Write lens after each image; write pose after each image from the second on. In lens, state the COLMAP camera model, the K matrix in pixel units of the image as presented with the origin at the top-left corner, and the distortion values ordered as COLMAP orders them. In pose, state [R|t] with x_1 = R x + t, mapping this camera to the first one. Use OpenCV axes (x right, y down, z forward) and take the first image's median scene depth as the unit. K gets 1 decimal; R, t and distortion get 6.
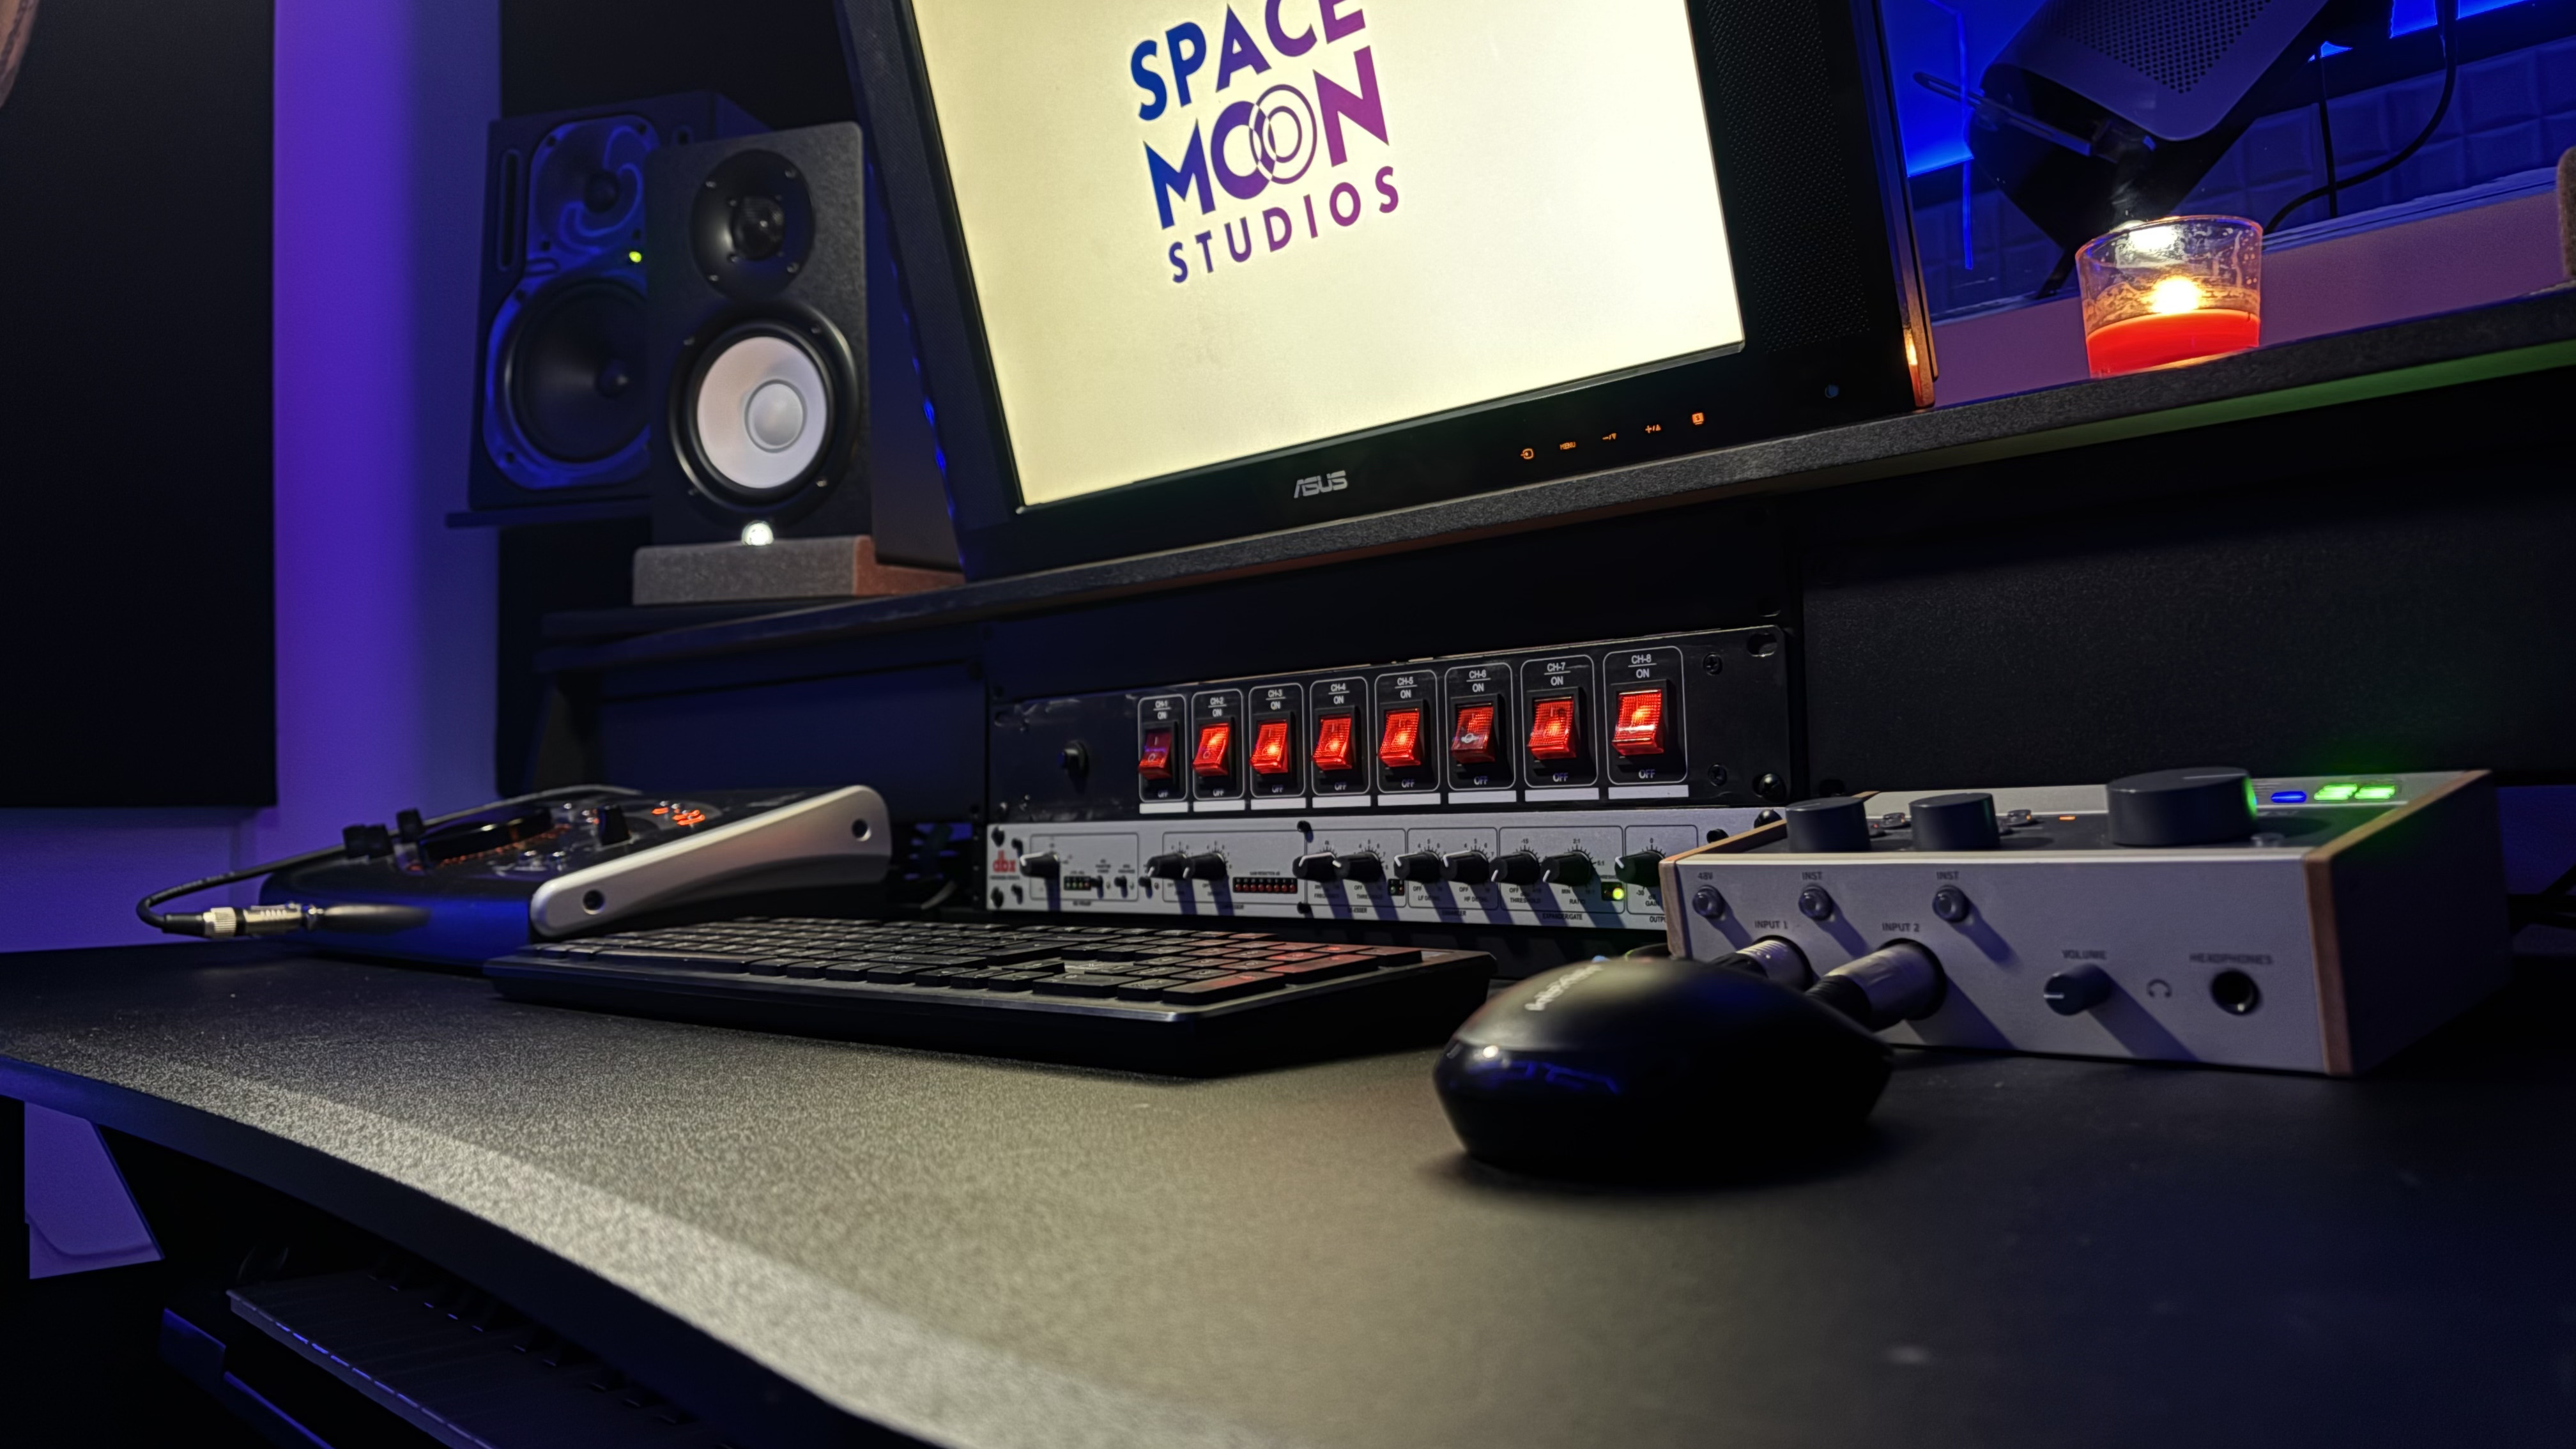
lens RADIAL K [[1957.5, 0, 1269.2], [0, 1957.5, 745.1], [0, 0, 1]] dist [0.068508, -0.027916]
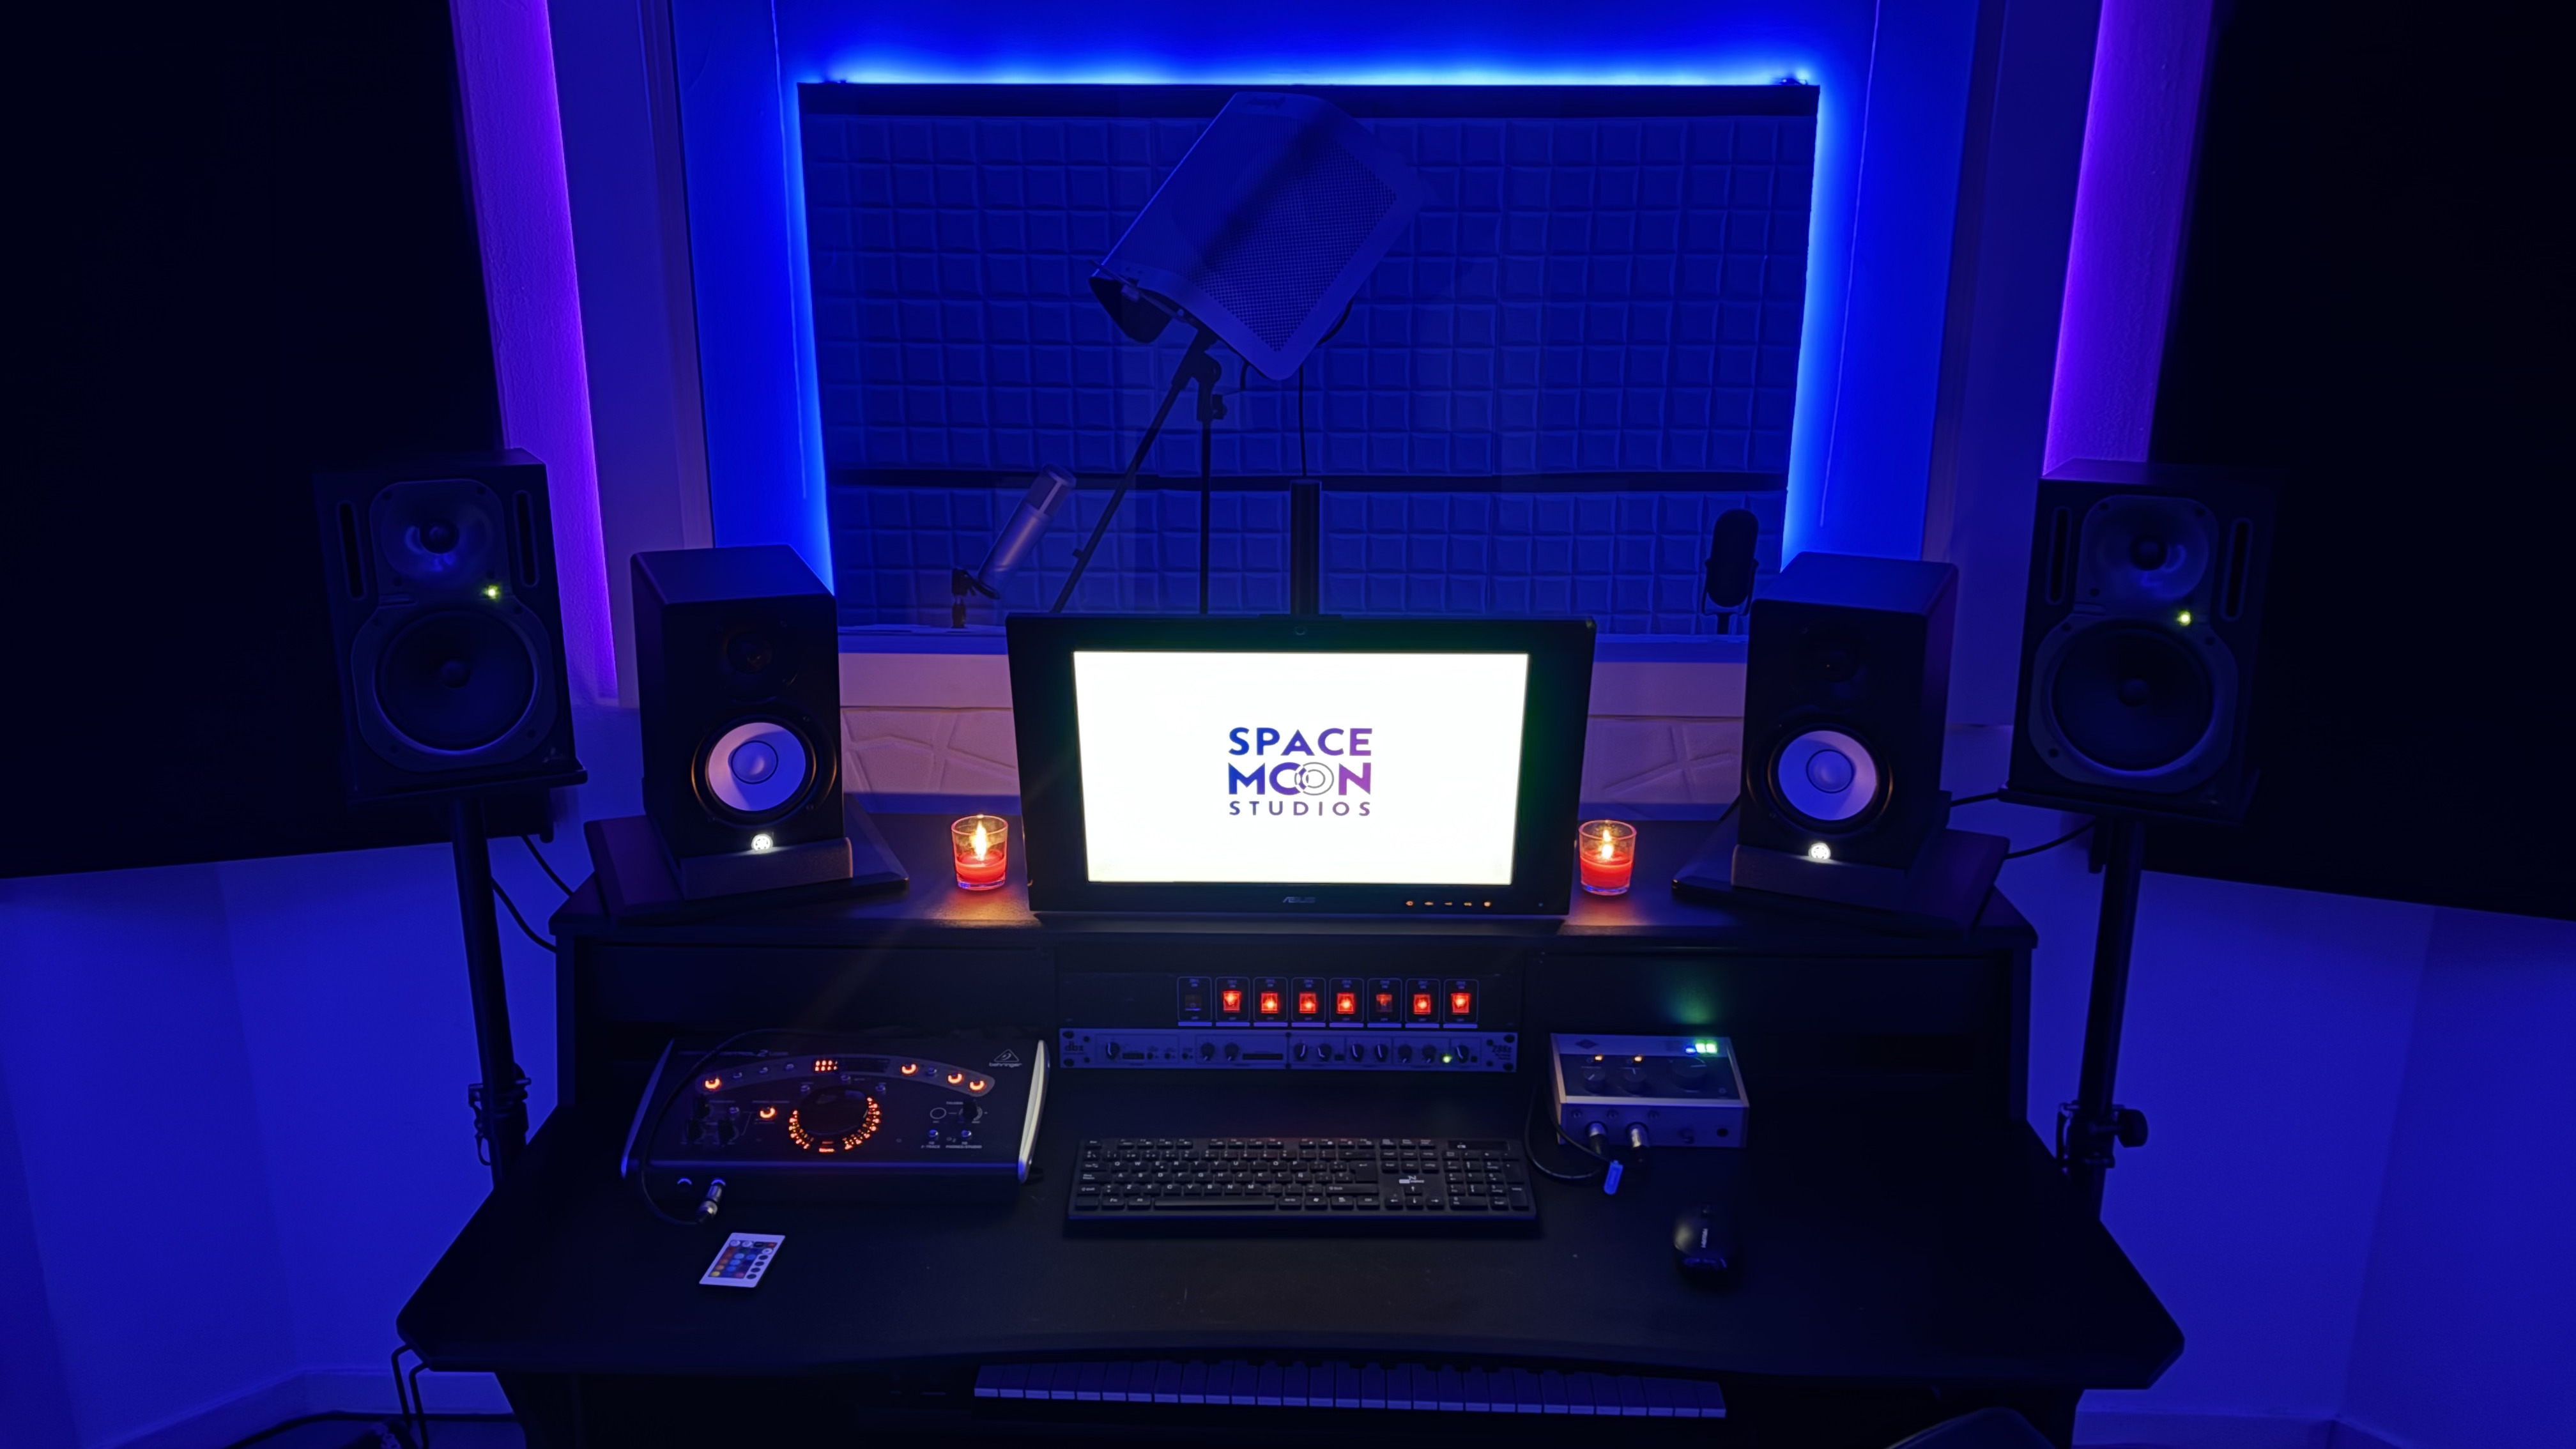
lens RADIAL K [[1957.5, 0, 1263.0], [0, 1957.5, 707.6], [0, 0, 1]] dist [0.068508, -0.027916]
pose [[0.699292, -0.187928, 0.689691, -1.568907], [-0.044832, 0.951395, 0.304693, -1.058593], [-0.713429, -0.243989, 0.656877, -0.449653]]
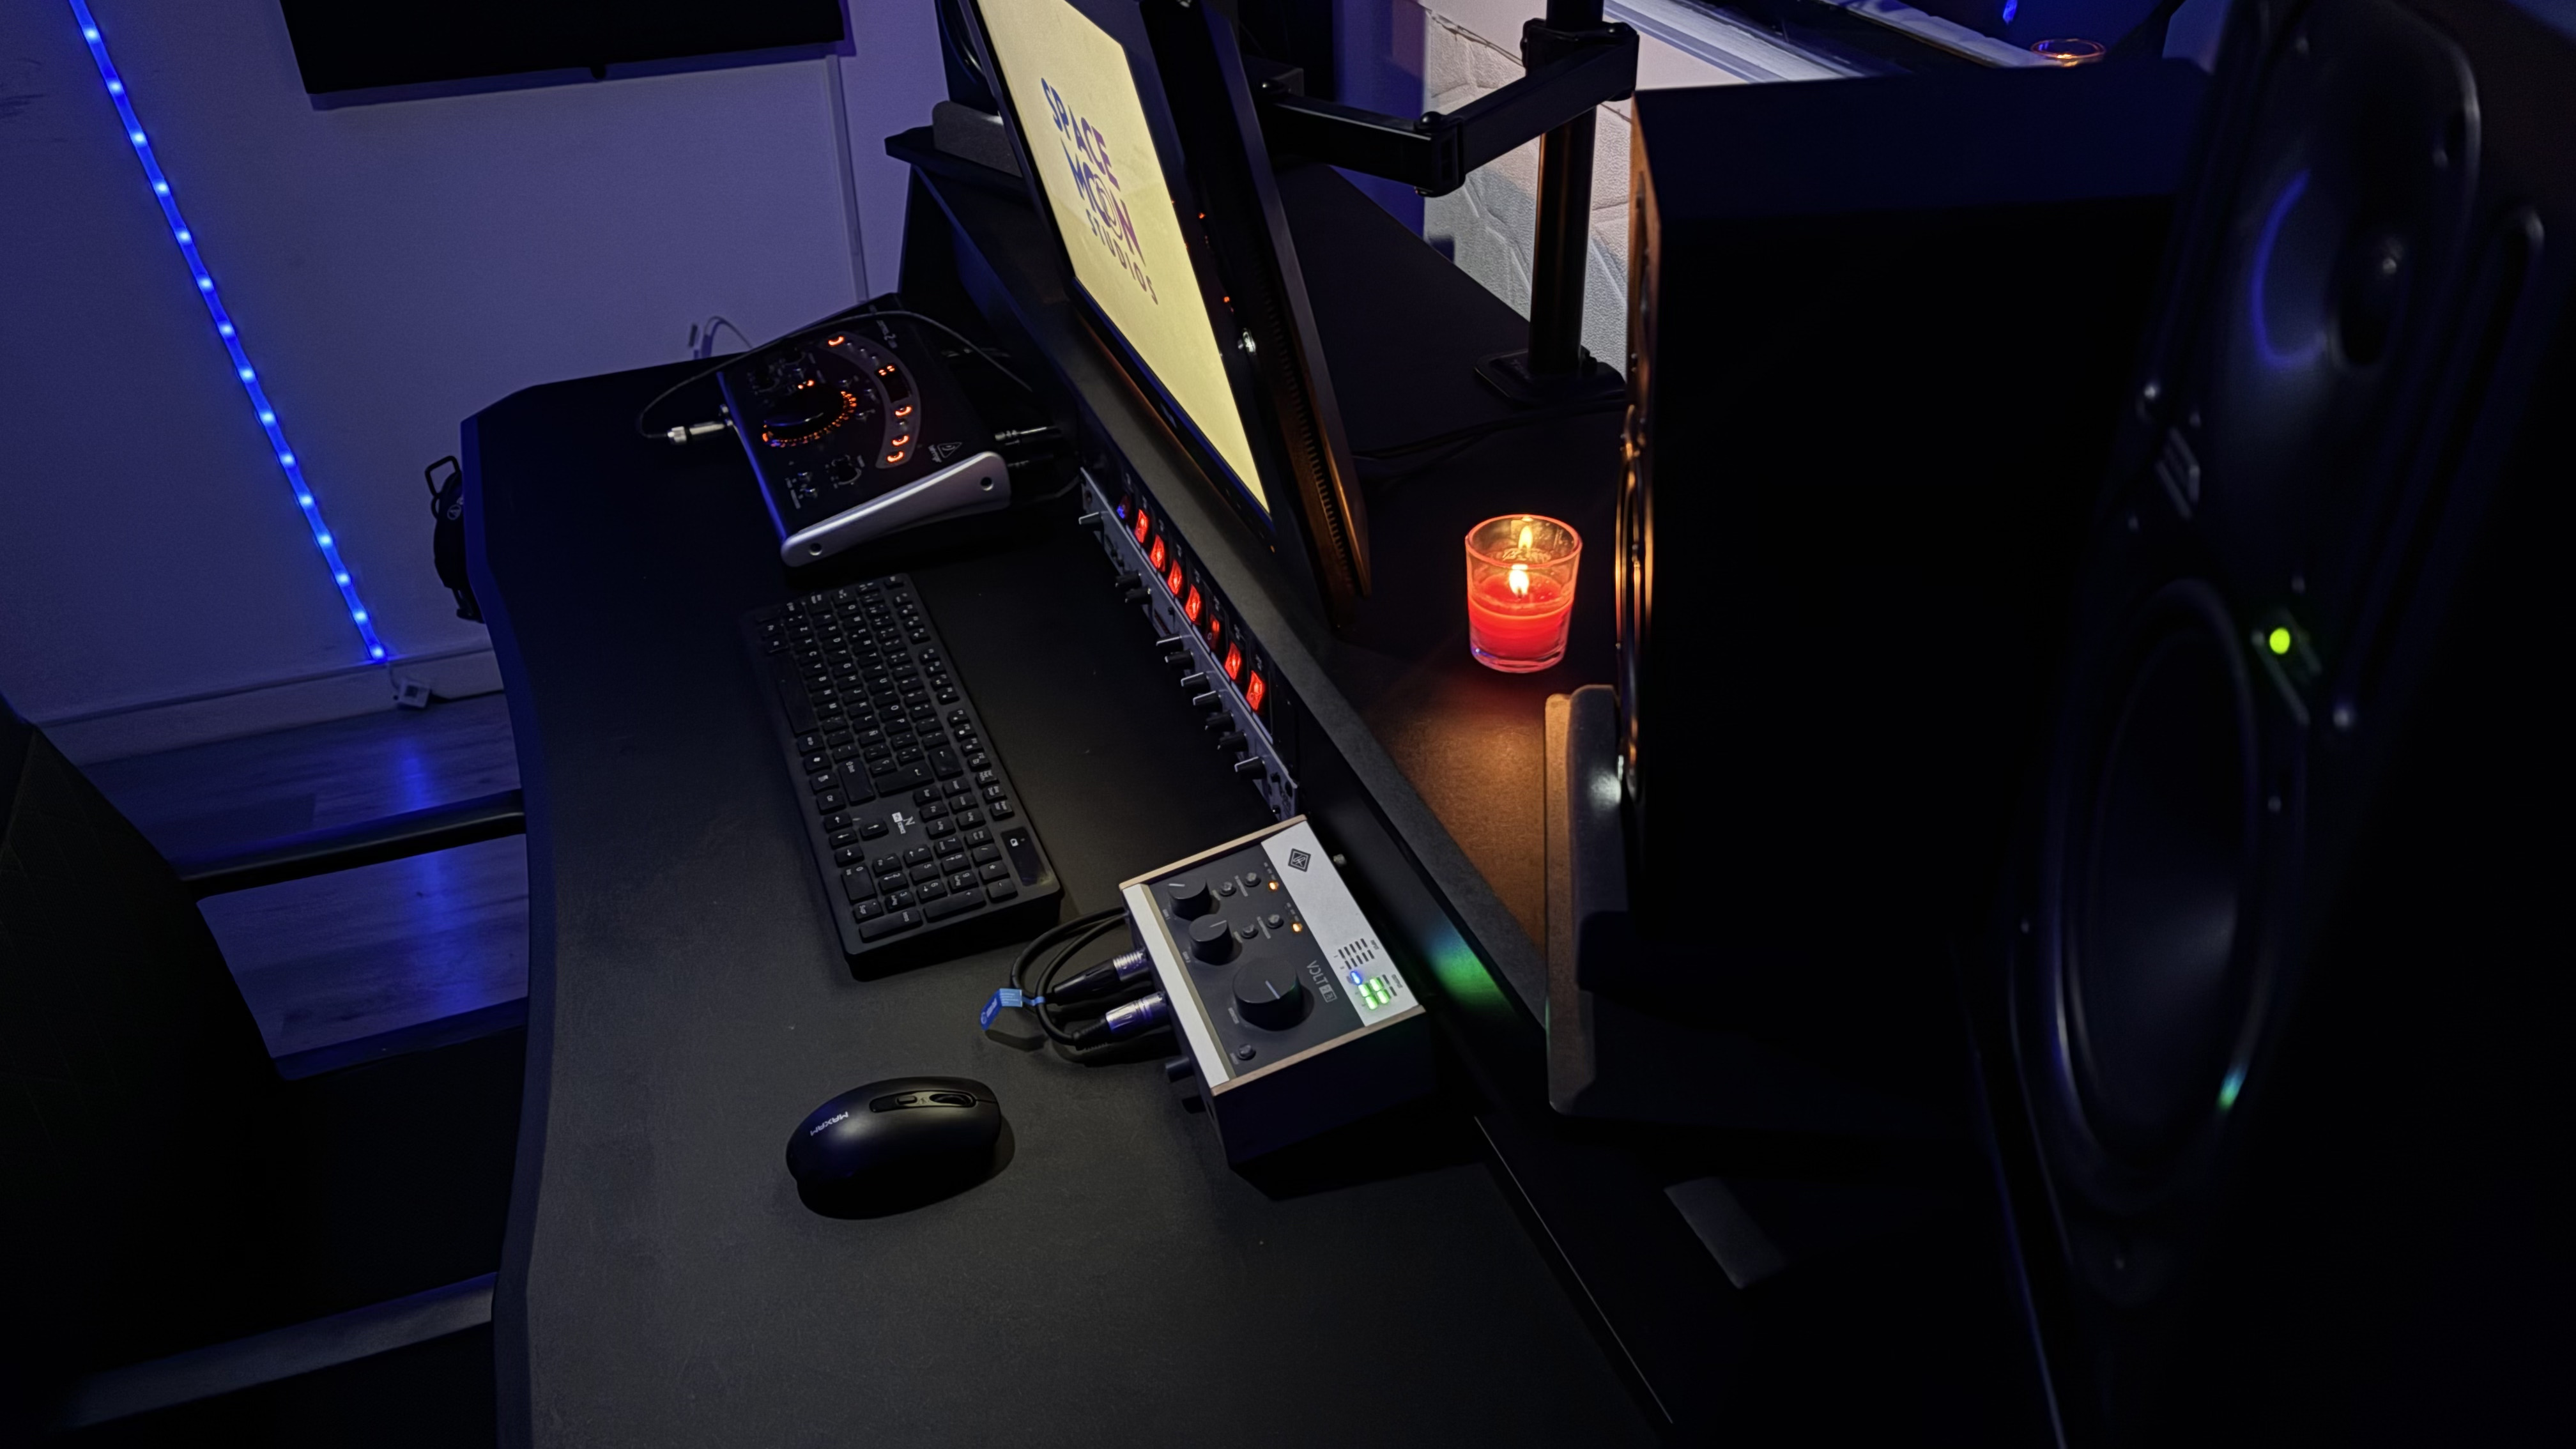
lens RADIAL K [[1957.5, 0, 1306.9], [0, 1957.5, 709.5], [0, 0, 1]] dist [0.068508, -0.027916]
pose [[0.927857, 0.197529, -0.316328, 0.619277], [0.016718, 0.825327, 0.564408, -0.766860], [0.372561, -0.528978, 0.762483, -0.198079]]
